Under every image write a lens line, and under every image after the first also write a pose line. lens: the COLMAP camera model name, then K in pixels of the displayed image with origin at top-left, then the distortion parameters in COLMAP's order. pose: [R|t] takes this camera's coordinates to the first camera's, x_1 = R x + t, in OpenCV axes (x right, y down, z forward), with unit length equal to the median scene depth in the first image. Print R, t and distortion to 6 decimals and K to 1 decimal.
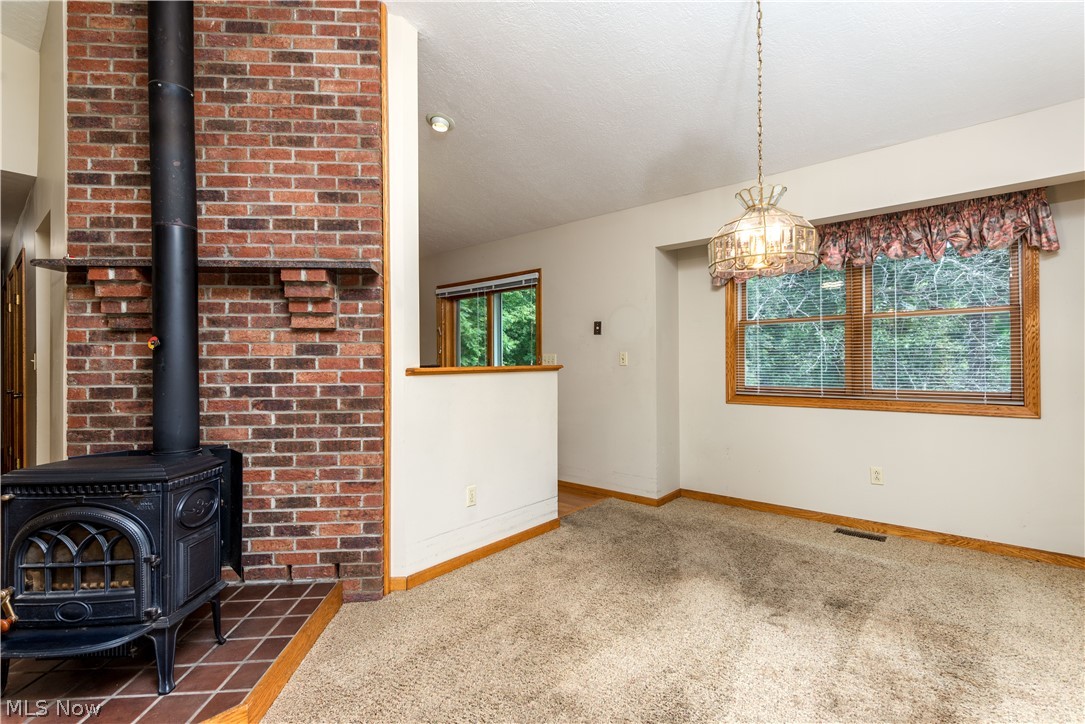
lens RADIAL K [[502.2, 0, 542.5], [0, 502.2, 362.0], [0, 0, 1]] dist [0.005845, 0.000281]
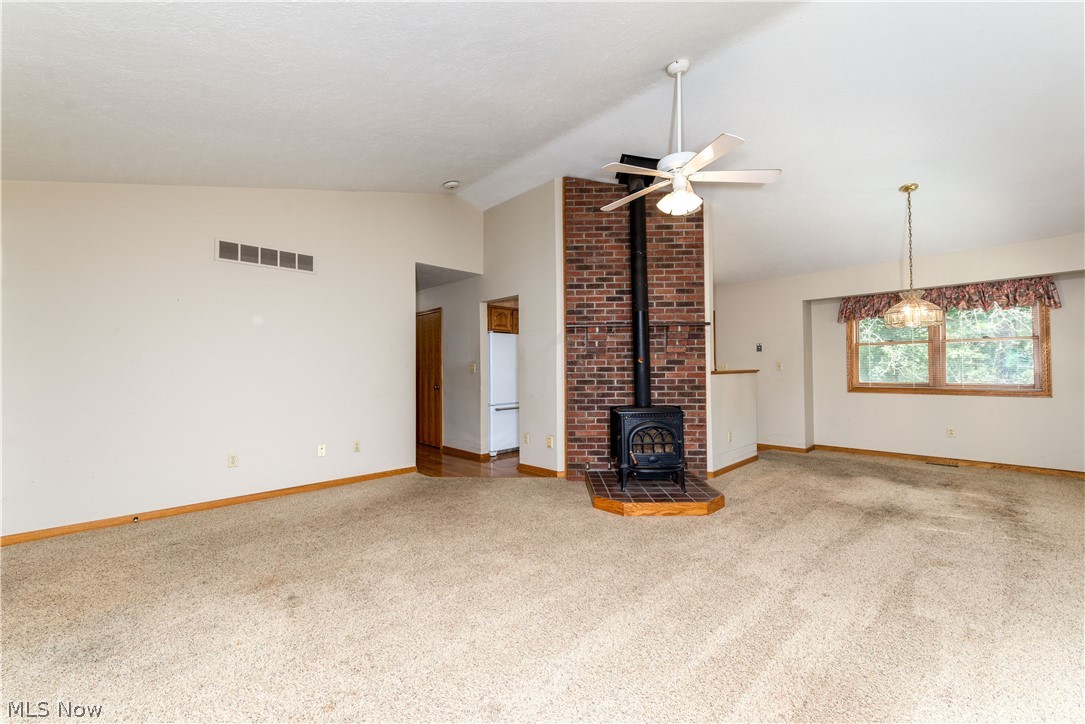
lens RADIAL K [[429.6, 0, 542.5], [0, 429.6, 362.0], [0, 0, 1]] dist [-0.000019, -0.000395]
pose [[0.994873, -0.003231, -0.101081, -0.825125], [0.001783, 0.999895, -0.014414, -0.000474], [0.101117, 0.014160, 0.994774, -0.874561]]
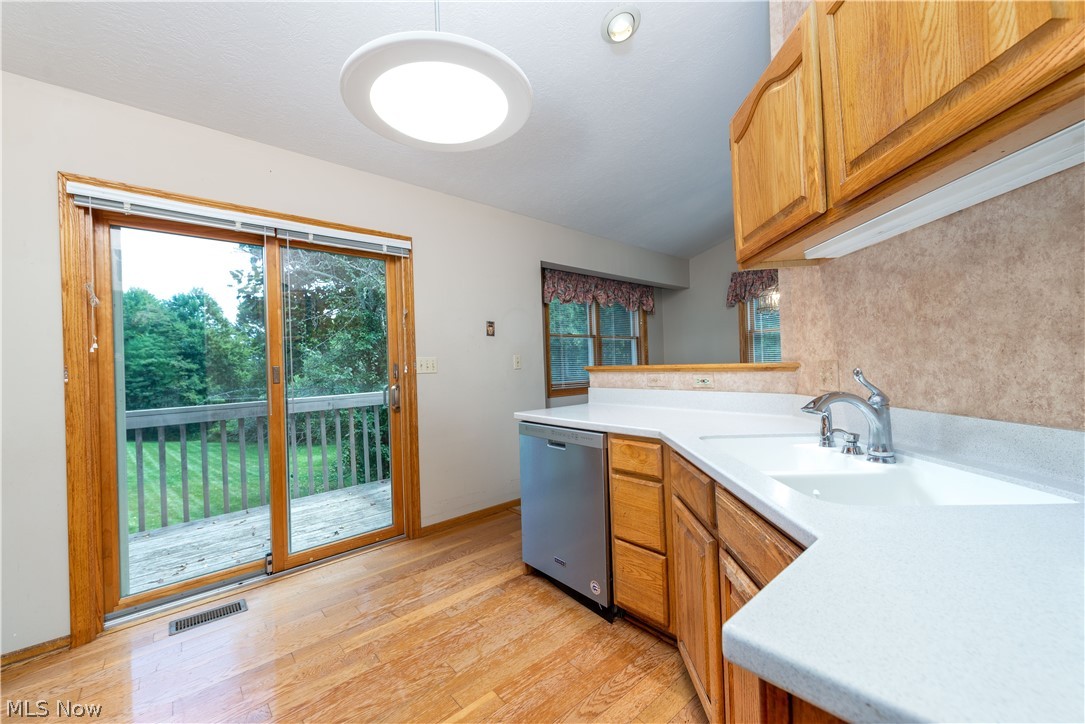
lens RADIAL K [[421.2, 0, 542.5], [0, 421.2, 362.0], [0, 0, 1]] dist [0.000075, -0.000006]
pose [[0.128046, 0.010009, 0.991718, -1.120059], [0.027407, 0.999531, -0.013626, 0.008539], [-0.991390, 0.028924, 0.127712, 1.459649]]
